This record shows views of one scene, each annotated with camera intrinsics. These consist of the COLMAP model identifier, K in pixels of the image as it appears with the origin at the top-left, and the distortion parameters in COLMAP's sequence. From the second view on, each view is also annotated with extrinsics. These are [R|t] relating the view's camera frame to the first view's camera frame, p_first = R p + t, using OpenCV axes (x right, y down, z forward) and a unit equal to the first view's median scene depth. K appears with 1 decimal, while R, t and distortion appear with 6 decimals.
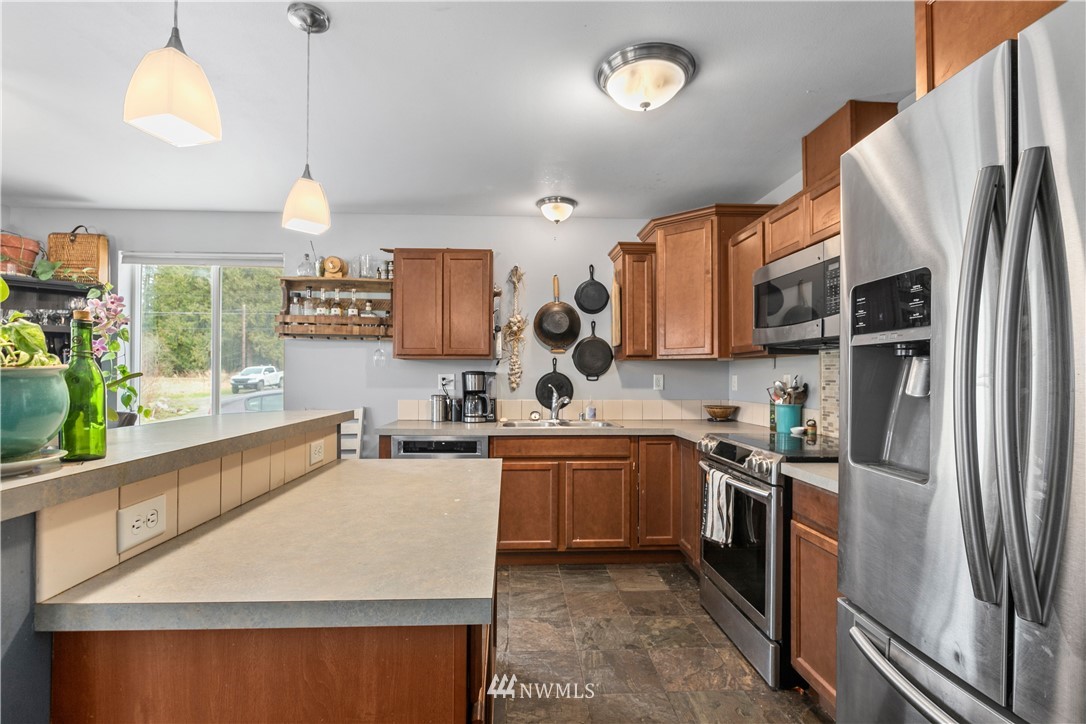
lens RADIAL K [[501.9, 0, 538.8], [0, 501.9, 370.8], [0, 0, 1]] dist [-0.009018, -0.000134]
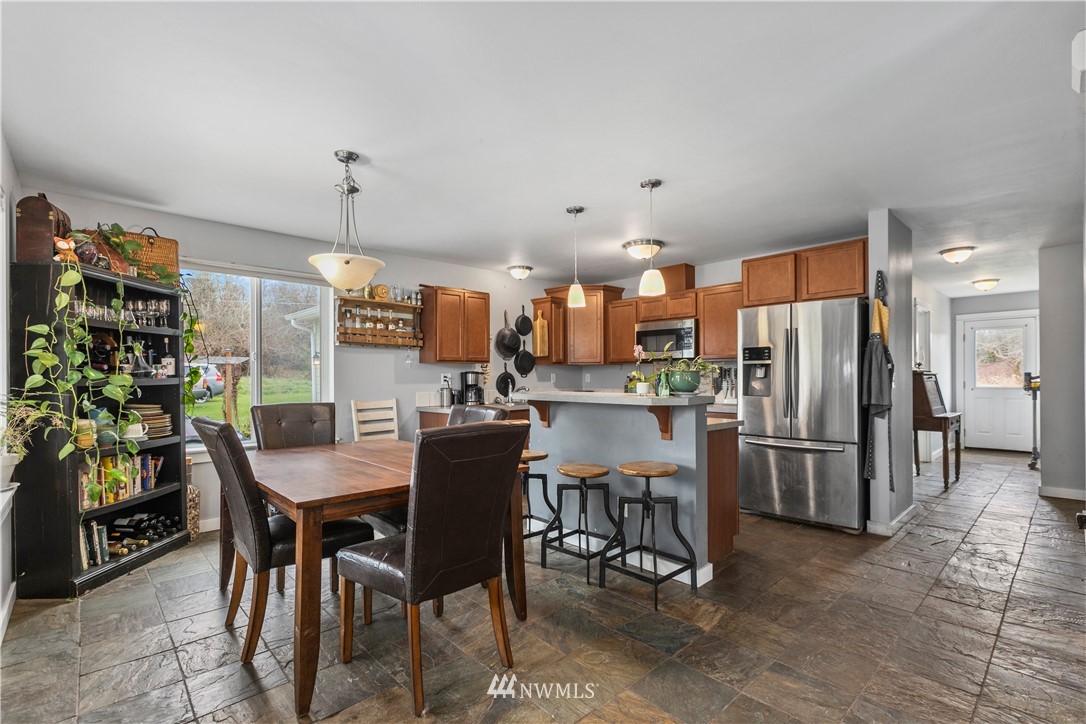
lens RADIAL K [[489.9, 0, 541.0], [0, 489.9, 371.8], [0, 0, 1]] dist [-0.000033, 0.000003]
pose [[0.768680, -0.001643, 0.639631, -0.911222], [0.001830, 0.999998, 0.000368, 0.001623], [-0.639631, 0.000888, 0.768682, -0.261612]]
